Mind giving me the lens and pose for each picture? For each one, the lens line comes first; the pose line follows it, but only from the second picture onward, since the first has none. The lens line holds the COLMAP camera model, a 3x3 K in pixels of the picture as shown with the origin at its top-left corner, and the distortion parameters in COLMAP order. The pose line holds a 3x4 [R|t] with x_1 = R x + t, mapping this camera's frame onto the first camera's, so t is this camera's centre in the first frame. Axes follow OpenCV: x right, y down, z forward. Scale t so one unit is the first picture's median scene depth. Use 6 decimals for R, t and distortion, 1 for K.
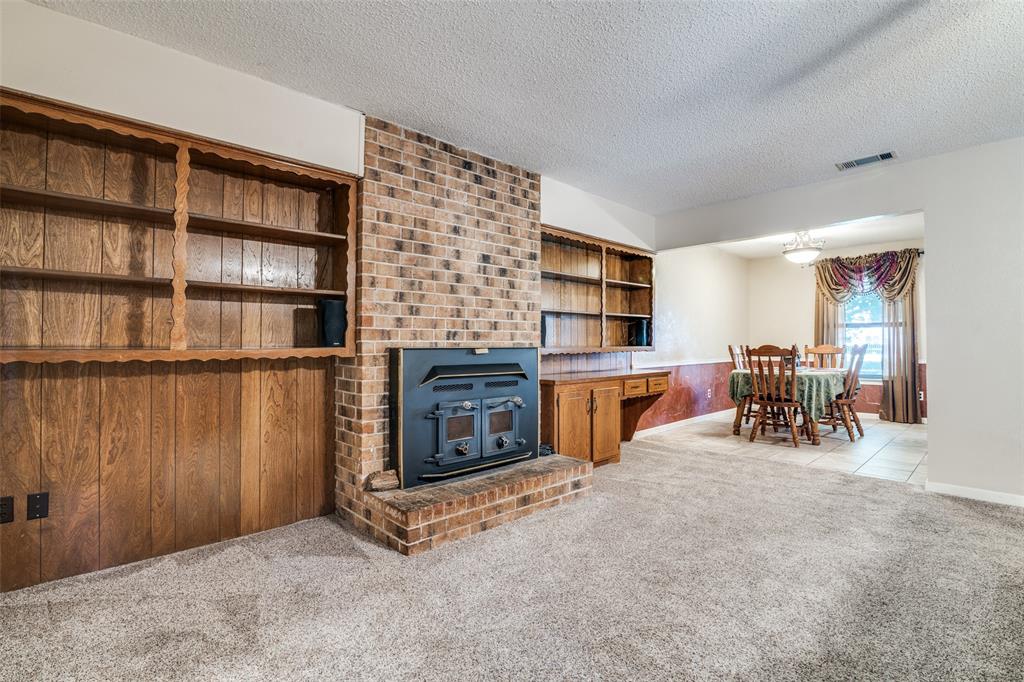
lens RADIAL K [[482.3, 0, 506.1], [0, 482.3, 334.1], [0, 0, 1]] dist [-0.006917, -0.000686]
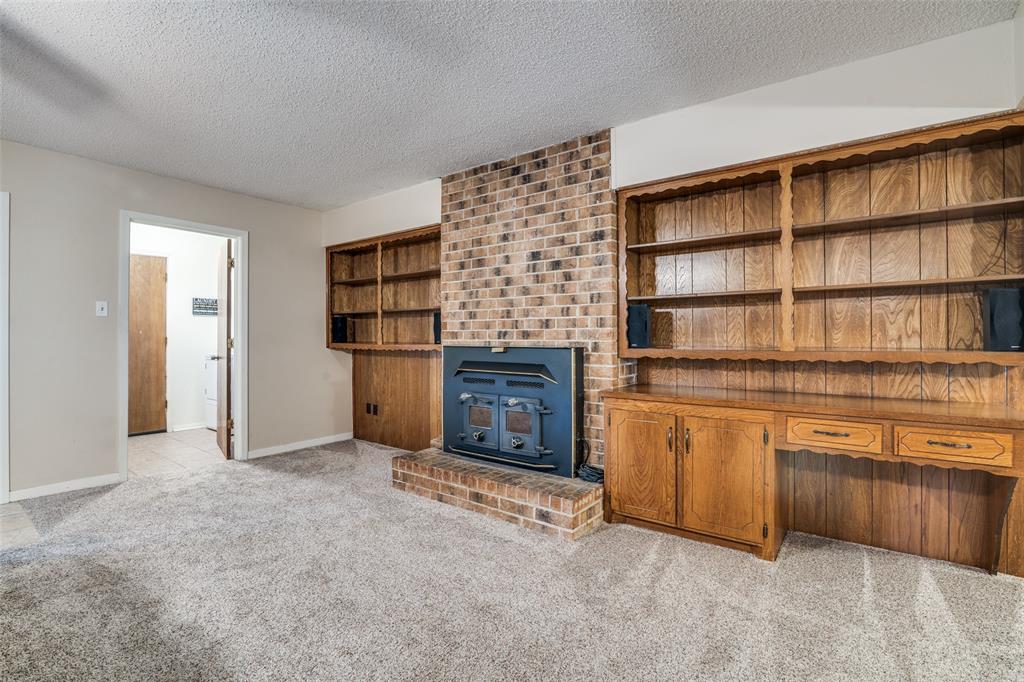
lens RADIAL K [[482.3, 0, 520.5], [0, 482.3, 339.3], [0, 0, 1]] dist [-0.006917, -0.000686]
pose [[0.172075, 0.001933, -0.985082, 0.905084], [0.018853, 0.999808, 0.005255, 0.007205], [0.984903, -0.019476, 0.172006, 0.788951]]
